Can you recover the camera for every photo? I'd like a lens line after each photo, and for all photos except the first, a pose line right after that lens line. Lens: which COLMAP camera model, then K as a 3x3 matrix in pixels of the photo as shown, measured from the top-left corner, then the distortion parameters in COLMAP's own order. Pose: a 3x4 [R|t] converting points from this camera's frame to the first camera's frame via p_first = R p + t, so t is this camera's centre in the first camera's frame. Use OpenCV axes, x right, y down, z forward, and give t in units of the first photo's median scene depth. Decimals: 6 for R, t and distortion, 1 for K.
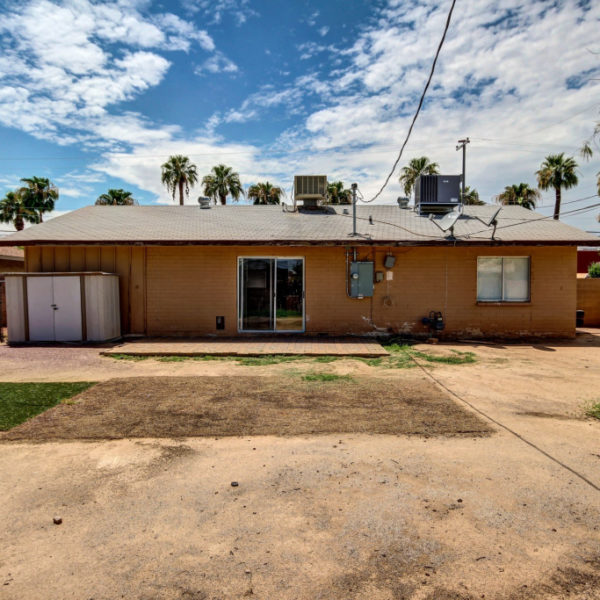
lens RADIAL K [[485.7, 0, 305.9], [0, 485.7, 302.3], [0, 0, 1]] dist [0.008671, 0.010594]
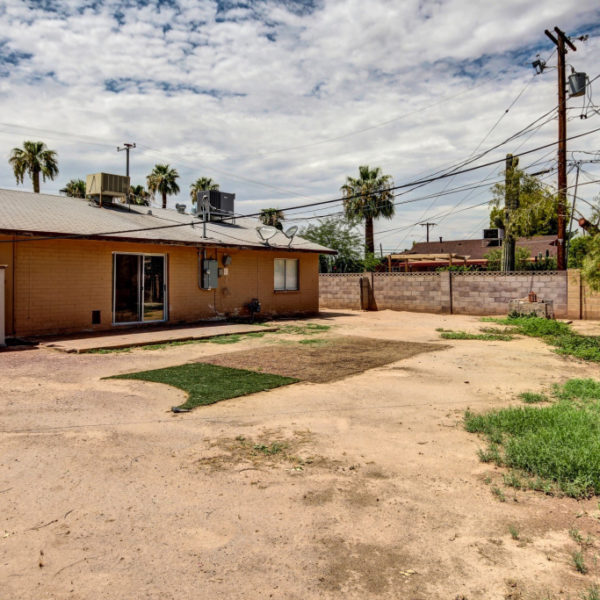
lens RADIAL K [[485.7, 0, 298.1], [0, 485.7, 285.1], [0, 0, 1]] dist [0.008671, 0.010594]
pose [[0.662880, -0.013598, 0.748602, -0.645544], [0.027380, 0.999607, -0.006088, -0.006637], [-0.748225, 0.024532, 0.662992, 0.020599]]
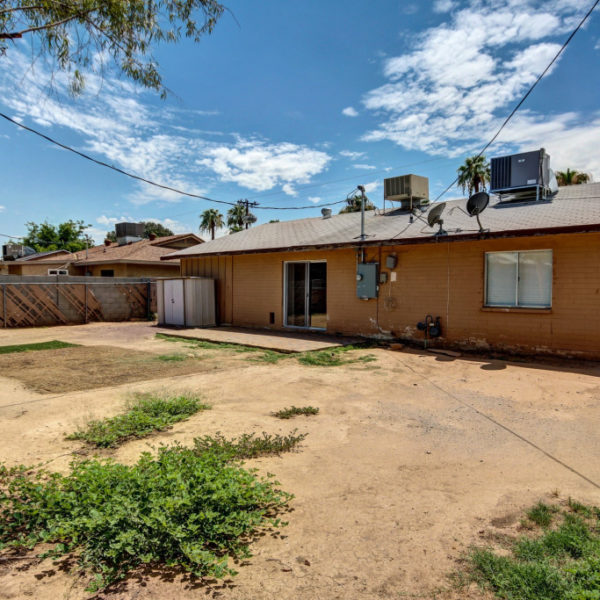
lens RADIAL K [[485.7, 0, 312.0], [0, 485.7, 297.5], [0, 0, 1]] dist [0.008671, 0.010594]
pose [[0.739669, 0.017253, -0.672750, 0.690491], [-0.026372, 0.999647, -0.003359, -0.006334], [0.672454, 0.020226, 0.739862, 0.186312]]
